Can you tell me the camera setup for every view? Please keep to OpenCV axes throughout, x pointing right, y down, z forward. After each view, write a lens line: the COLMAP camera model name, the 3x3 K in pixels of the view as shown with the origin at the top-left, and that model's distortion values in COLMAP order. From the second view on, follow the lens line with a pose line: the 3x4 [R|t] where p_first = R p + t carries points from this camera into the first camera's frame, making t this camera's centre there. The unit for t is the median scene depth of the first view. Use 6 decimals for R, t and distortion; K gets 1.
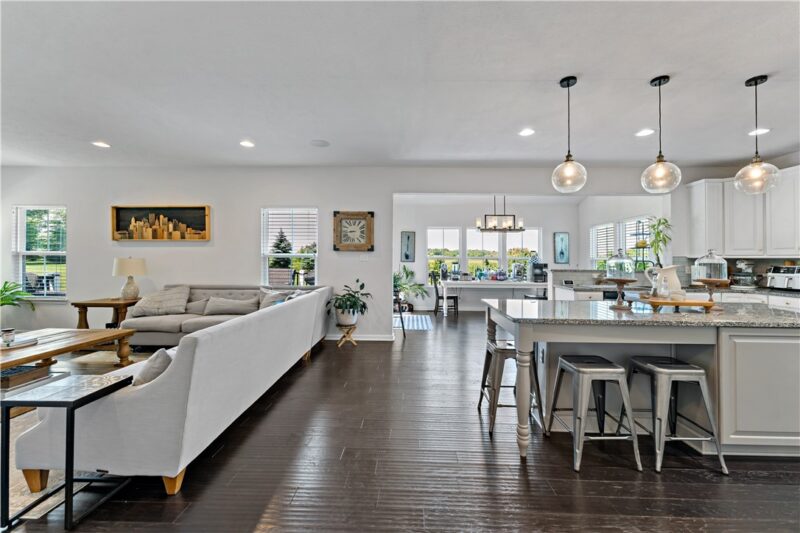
lens RADIAL K [[319.9, 0, 408.6], [0, 319.9, 261.3], [0, 0, 1]] dist [0.000439, 0.000131]
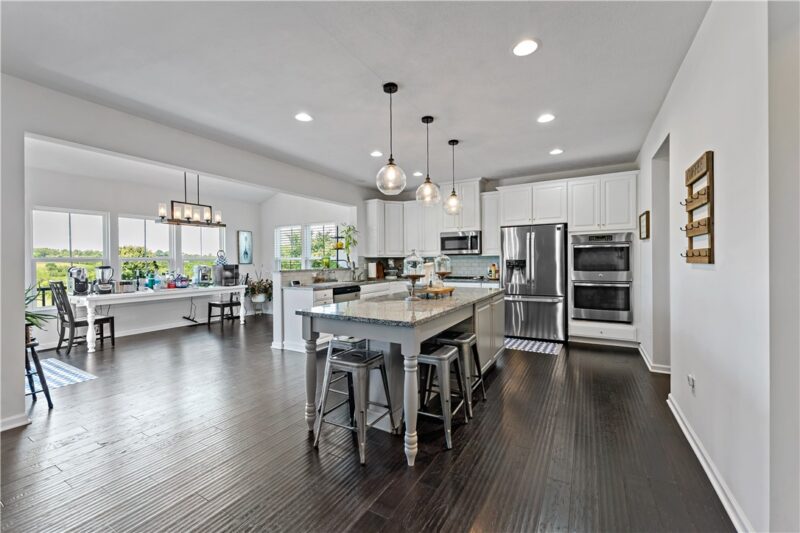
lens RADIAL K [[322.4, 0, 400.0], [0, 322.4, 266.5], [0, 0, 1]] dist [0.000346, 0.000073]
pose [[0.489038, -0.029978, 0.871747, -0.202642], [0.016602, 0.999548, 0.025060, -0.004306], [-0.872104, 0.002217, 0.489315, 0.227252]]
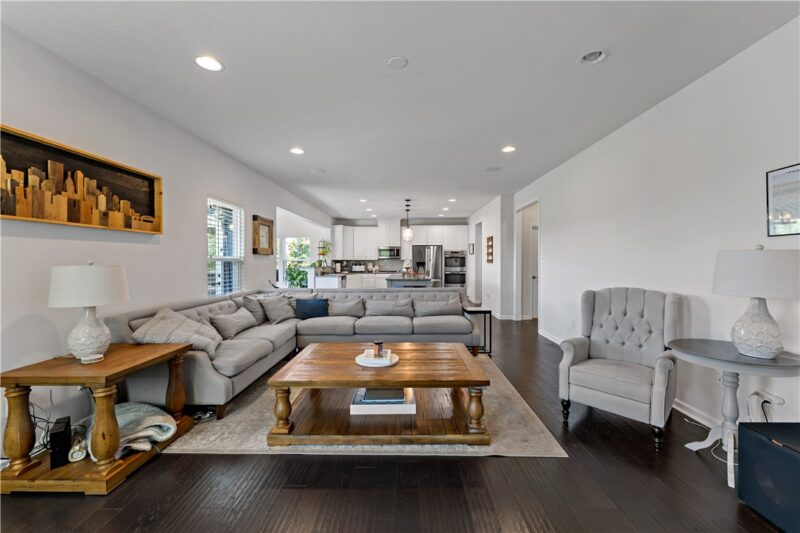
lens RADIAL K [[322.4, 0, 400.0], [0, 322.4, 266.5], [0, 0, 1]] dist [0.000346, 0.000073]
pose [[0.002328, -0.023623, 0.999718, -1.252402], [0.006090, 0.999703, 0.023608, -0.014322], [-0.999979, 0.006033, 0.002471, 0.535589]]
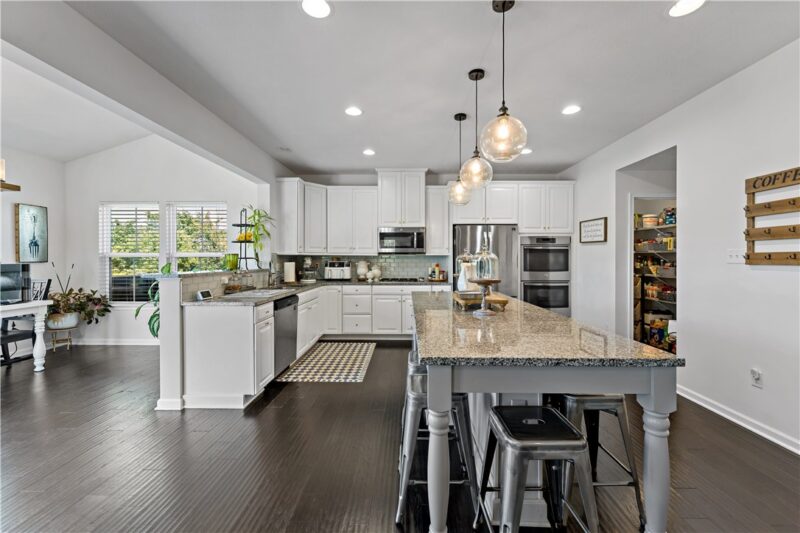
lens RADIAL K [[322.4, 0, 400.0], [0, 322.4, 266.5], [0, 0, 1]] dist [0.000346, 0.000073]
pose [[0.000362, -0.031390, 0.999507, -0.099998], [0.002196, 0.999505, 0.031389, -0.005128], [-0.999998, 0.002184, 0.000430, 0.619183]]
